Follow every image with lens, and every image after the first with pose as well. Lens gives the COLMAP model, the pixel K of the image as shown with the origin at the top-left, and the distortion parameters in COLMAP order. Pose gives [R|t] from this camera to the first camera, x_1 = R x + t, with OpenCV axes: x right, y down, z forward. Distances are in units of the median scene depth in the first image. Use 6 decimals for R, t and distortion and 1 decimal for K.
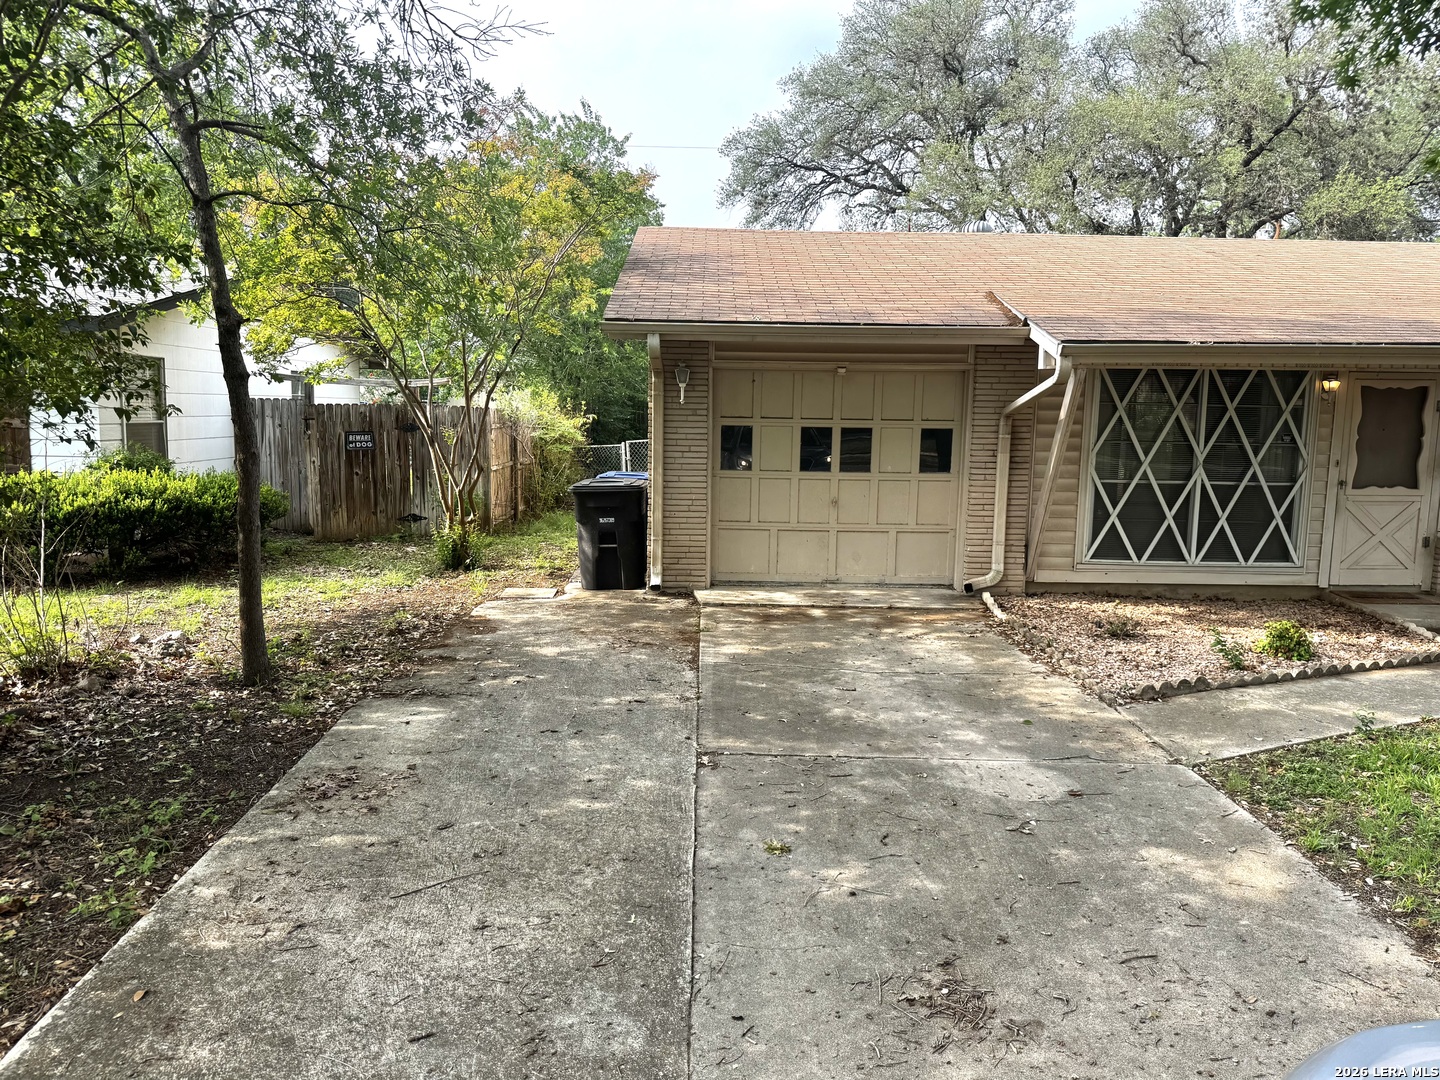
lens RADIAL K [[1008.3, 0, 712.0], [0, 1008.3, 538.3], [0, 0, 1]] dist [0.076458, -0.131836]
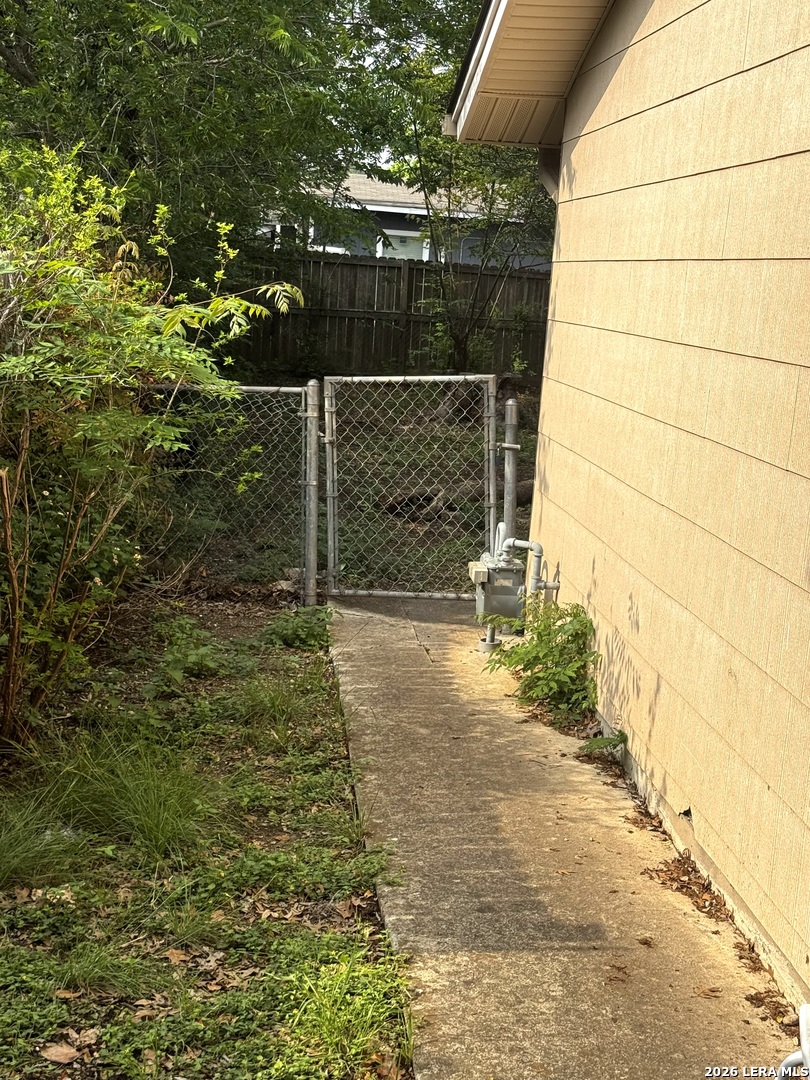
lens RADIAL K [[1618.4, 0, 405.0], [0, 1618.4, 540.0], [0, 0, 1]] dist [-0.000667, -0.005592]
pose [[0.995304, 0.036643, 0.089592, -0.201626], [-0.040146, 0.998486, 0.037612, -0.135209], [-0.088078, -0.041033, 0.995268, 1.052463]]
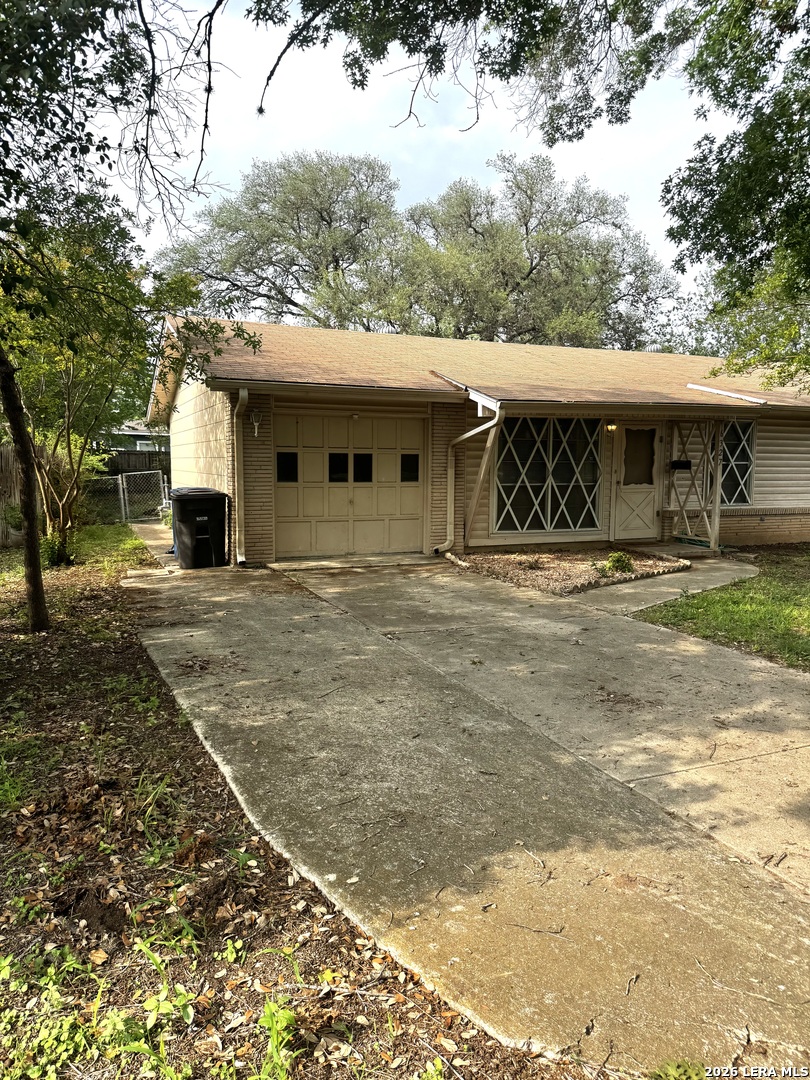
lens RADIAL K [[756.2, 0, 392.0], [0, 756.2, 542.0], [0, 0, 1]] dist [0.076458, -0.131836]
pose [[0.928388, -0.049725, 0.368270, -0.255688], [0.056937, 0.998340, -0.008738, 0.040147], [-0.367224, 0.029080, 0.929678, -0.102490]]
